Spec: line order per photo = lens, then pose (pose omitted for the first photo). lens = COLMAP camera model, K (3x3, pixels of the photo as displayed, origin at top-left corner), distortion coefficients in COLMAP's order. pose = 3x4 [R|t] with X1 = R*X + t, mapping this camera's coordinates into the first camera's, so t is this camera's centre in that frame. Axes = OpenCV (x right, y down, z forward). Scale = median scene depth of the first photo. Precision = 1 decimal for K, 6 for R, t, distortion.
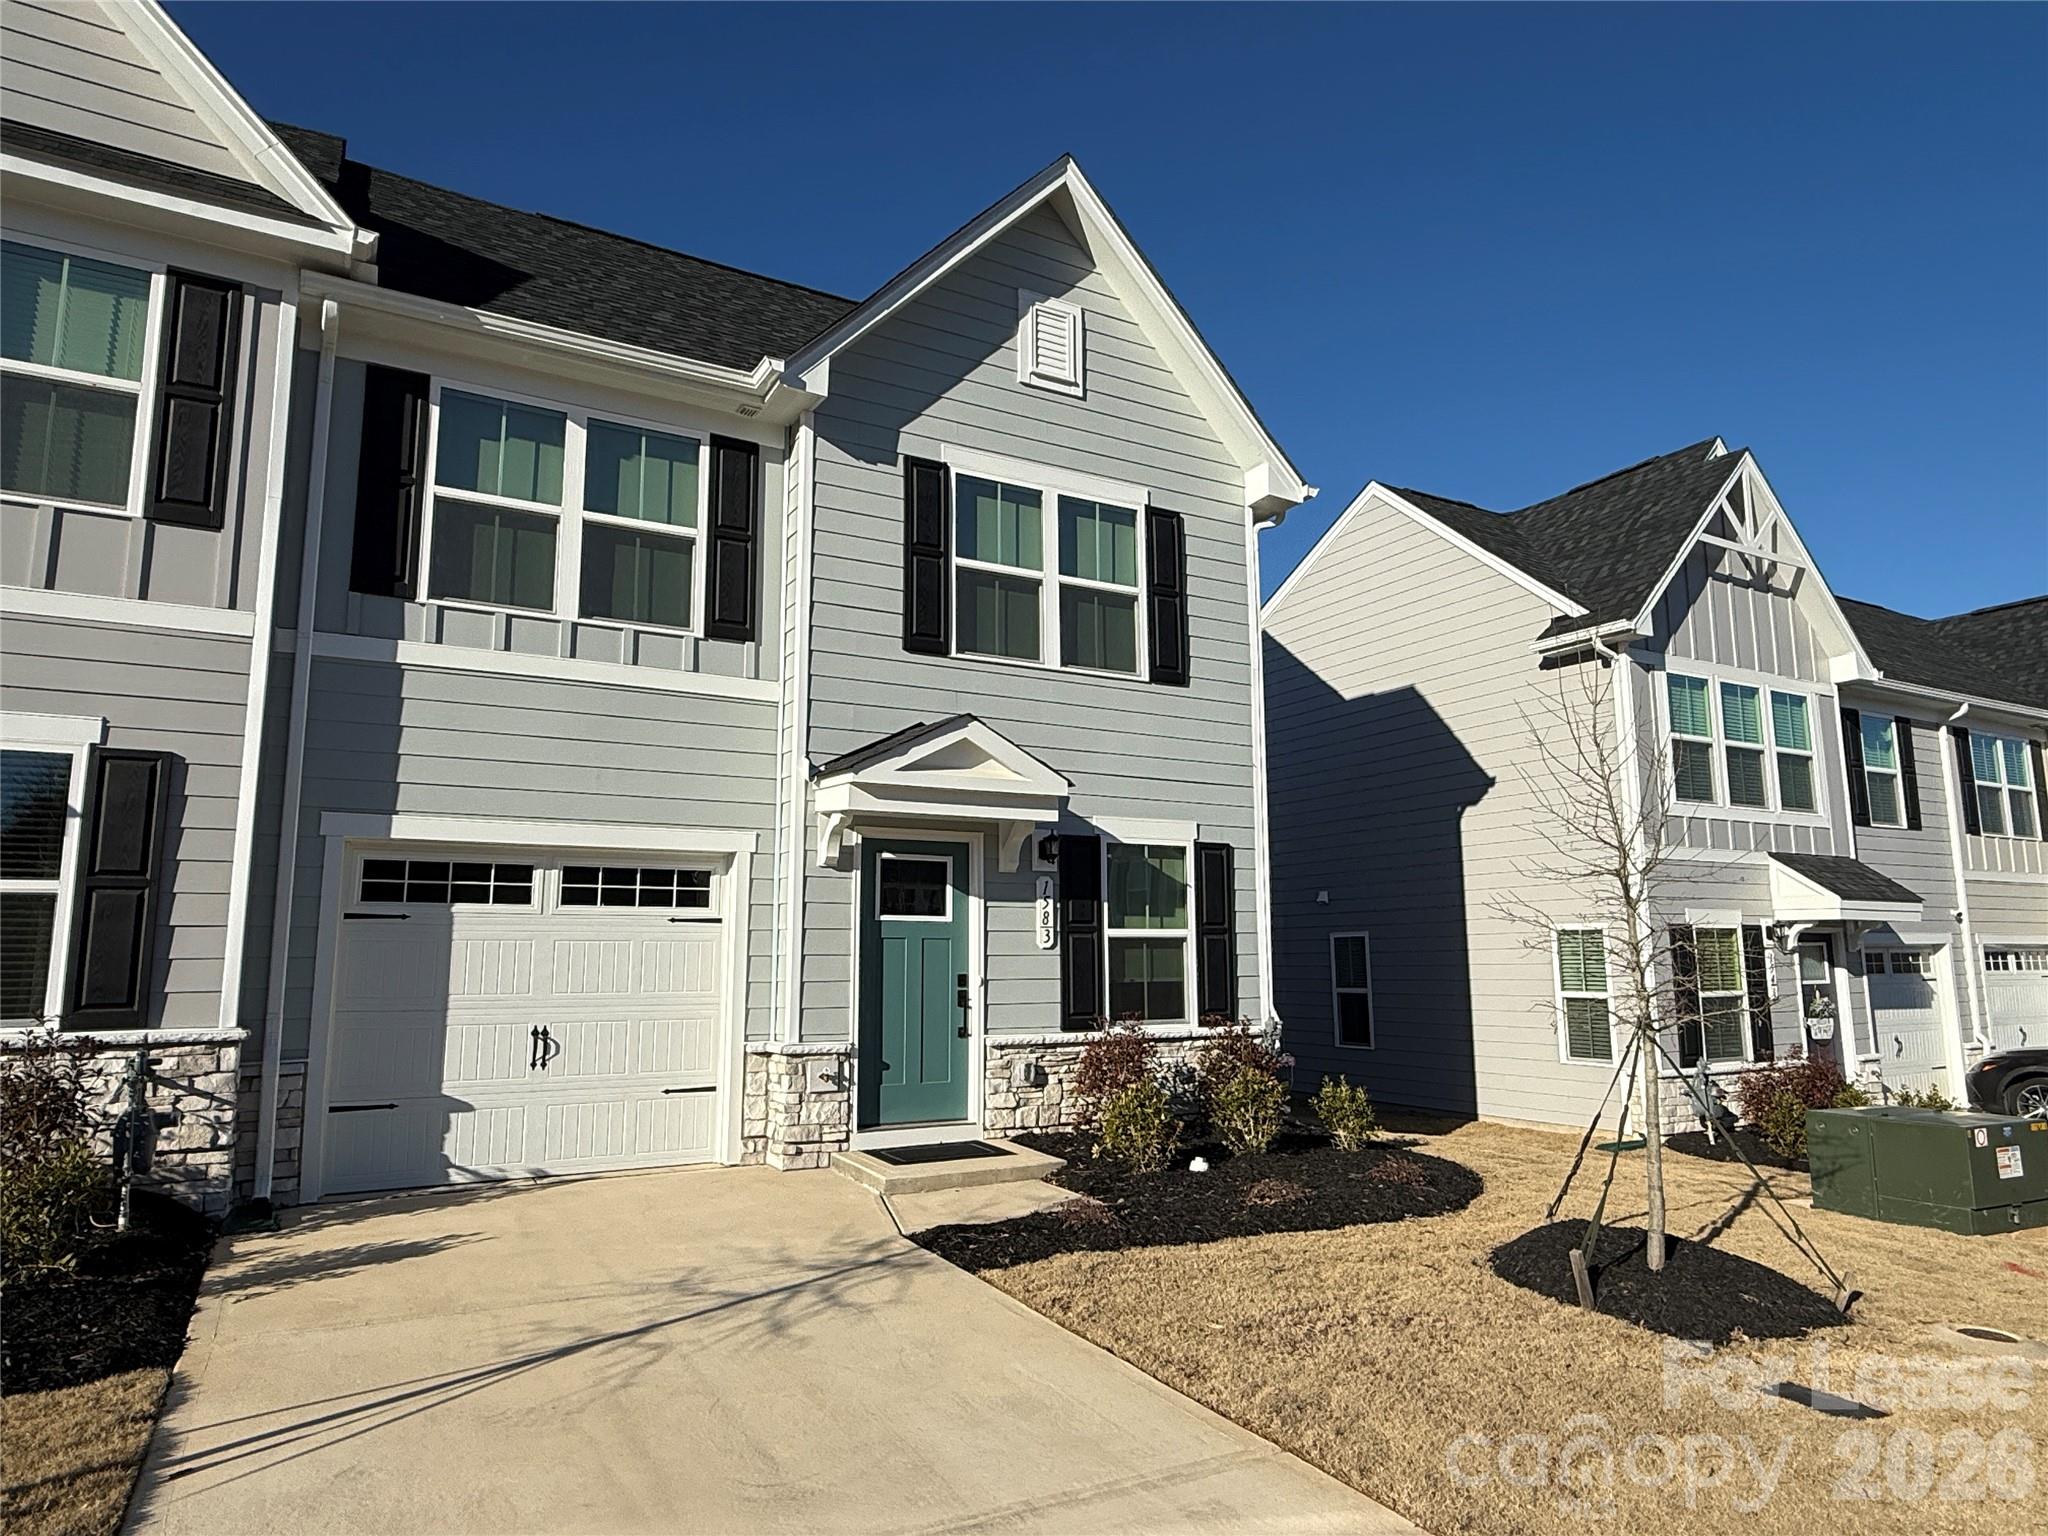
lens RADIAL K [[1241.9, 0, 1027.4], [0, 1241.9, 762.4], [0, 0, 1]] dist [-0.025232, 0.005721]
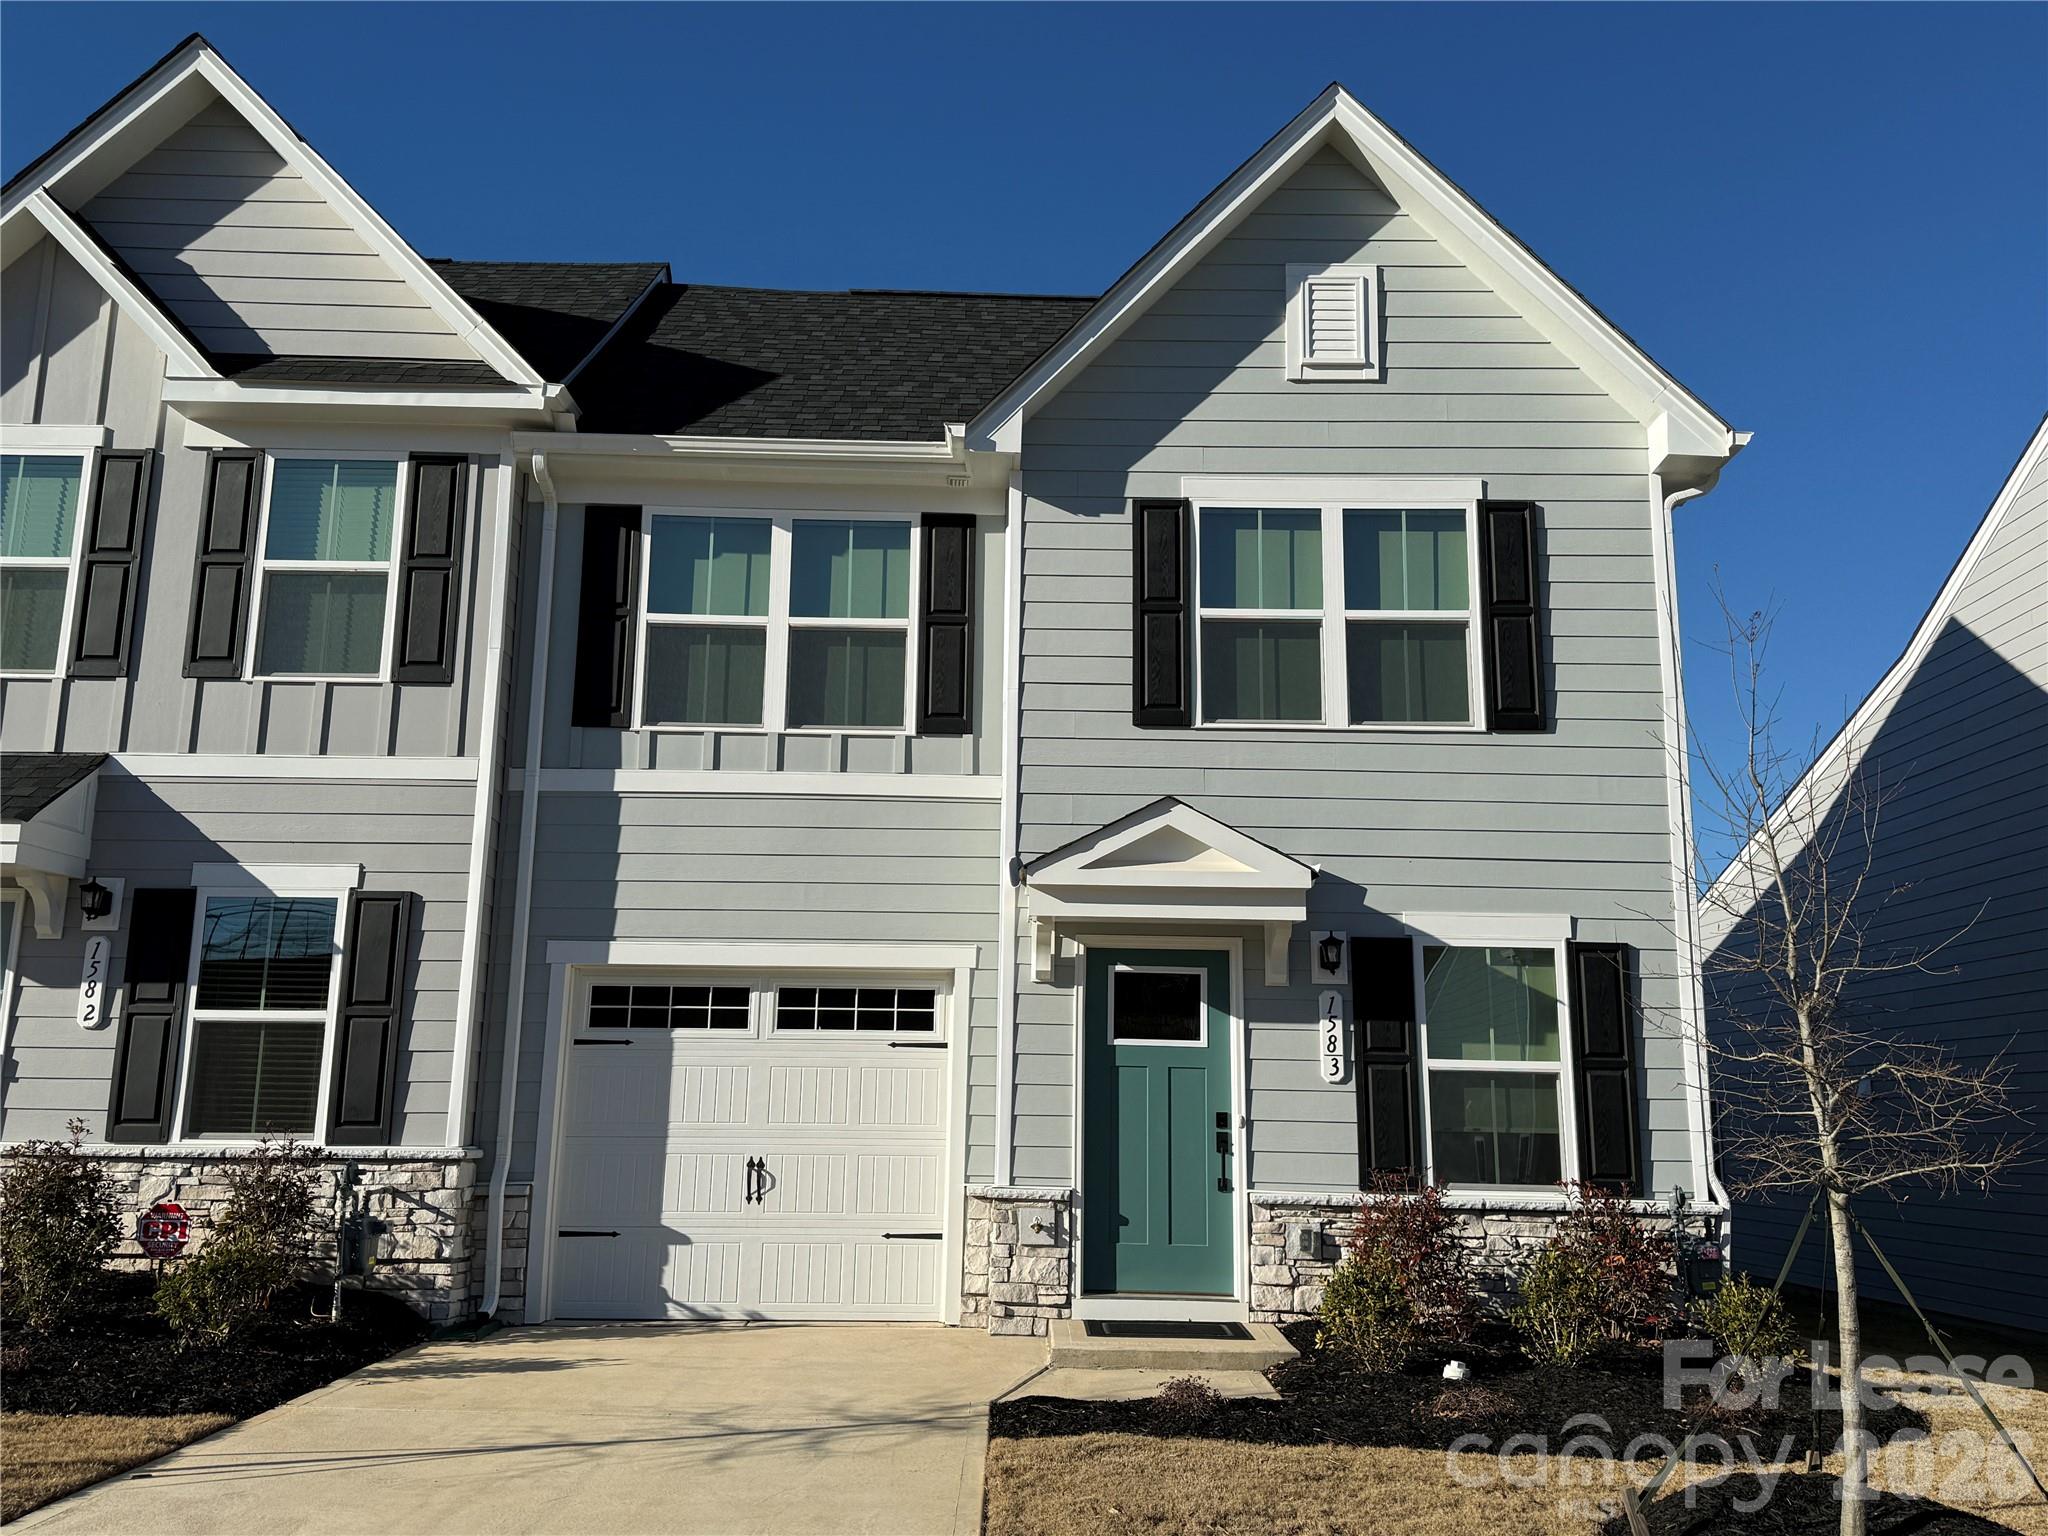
lens RADIAL K [[1670.7, 0, 1028.3], [0, 1670.7, 759.7], [0, 0, 1]] dist [0.073397, -0.048756]
pose [[0.868013, -0.086610, -0.488930, 0.430410], [0.057592, 0.995585, -0.074115, 0.014663], [0.493191, 0.036174, 0.869169, -0.036622]]
